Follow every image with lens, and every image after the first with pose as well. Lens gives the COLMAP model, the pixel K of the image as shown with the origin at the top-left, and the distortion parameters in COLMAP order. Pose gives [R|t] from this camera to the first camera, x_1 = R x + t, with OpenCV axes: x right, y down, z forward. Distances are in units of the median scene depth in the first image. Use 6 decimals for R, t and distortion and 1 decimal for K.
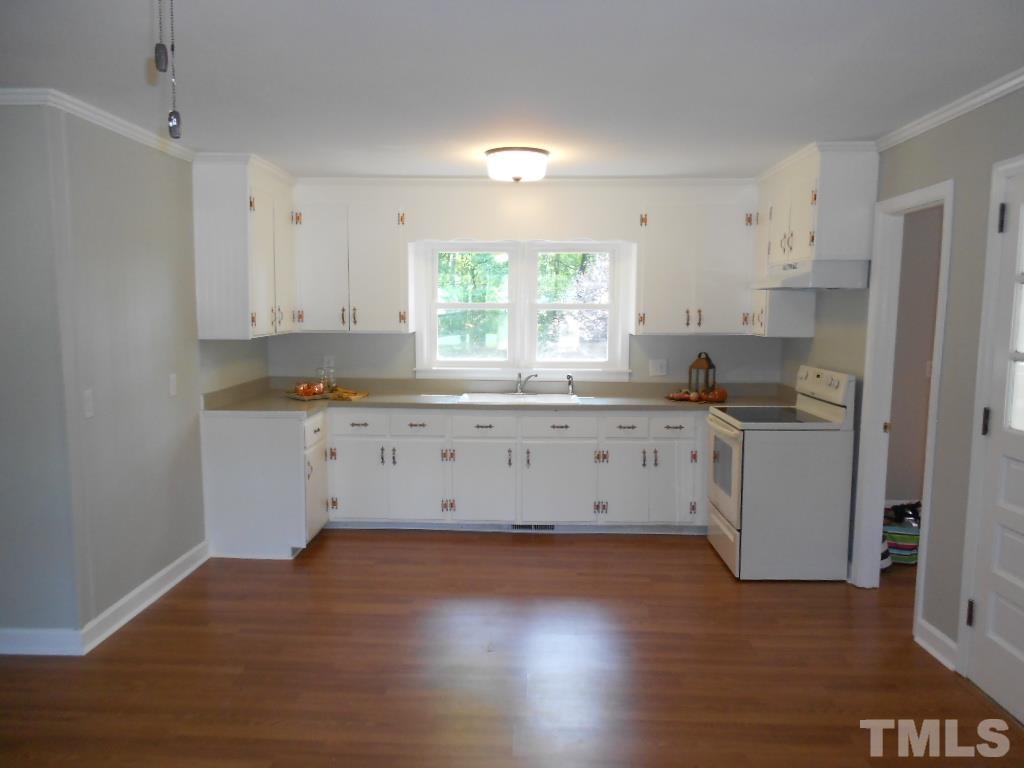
lens RADIAL K [[759.0, 0, 512.0], [0, 759.0, 384.0], [0, 0, 1]] dist [-0.004078, -0.002785]
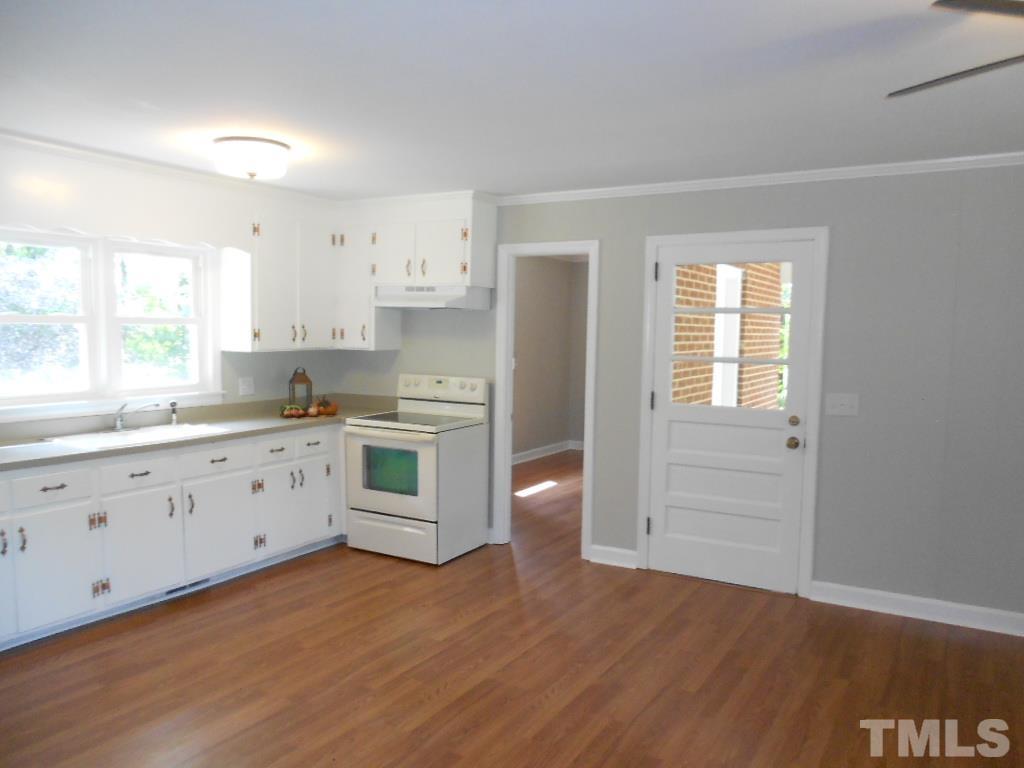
lens RADIAL K [[771.6, 0, 512.0], [0, 771.6, 384.0], [0, 0, 1]] dist [-0.014731, -0.005340]
pose [[0.494539, -0.063585, 0.866826, -0.519265], [0.074753, 0.996737, 0.030466, -0.031687], [-0.865935, 0.049731, 0.497679, 0.265879]]
